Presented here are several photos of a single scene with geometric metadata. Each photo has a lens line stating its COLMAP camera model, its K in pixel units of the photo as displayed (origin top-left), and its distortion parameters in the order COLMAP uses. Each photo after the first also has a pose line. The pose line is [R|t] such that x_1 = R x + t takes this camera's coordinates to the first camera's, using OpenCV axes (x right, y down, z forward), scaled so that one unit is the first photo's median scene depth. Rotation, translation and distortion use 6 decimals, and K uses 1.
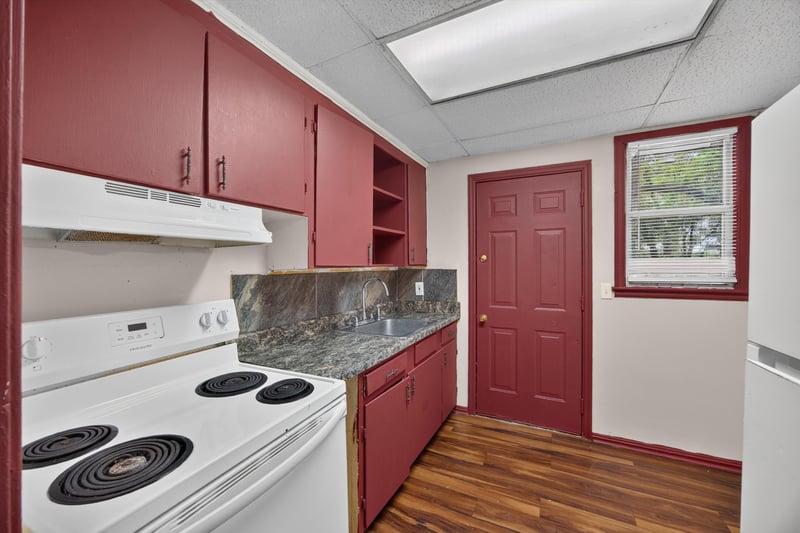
lens RADIAL K [[324.3, 0, 396.3], [0, 324.3, 265.7], [0, 0, 1]] dist [-0.000873, 0.007039]
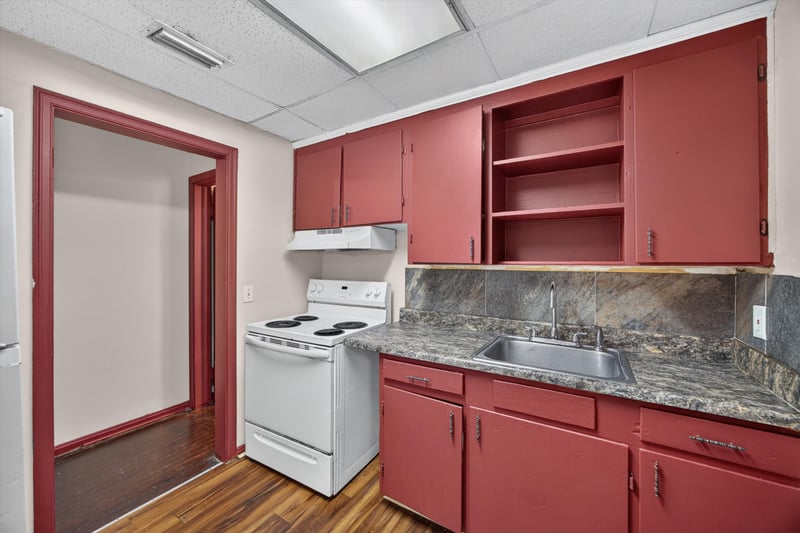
lens RADIAL K [[324.3, 0, 396.3], [0, 324.3, 265.7], [0, 0, 1]] dist [-0.000873, 0.007039]
pose [[-0.110497, 0.020002, -0.993675, 0.849091], [-0.003513, 0.999783, 0.020515, -0.010062], [0.993870, 0.005757, -0.110402, 0.959713]]
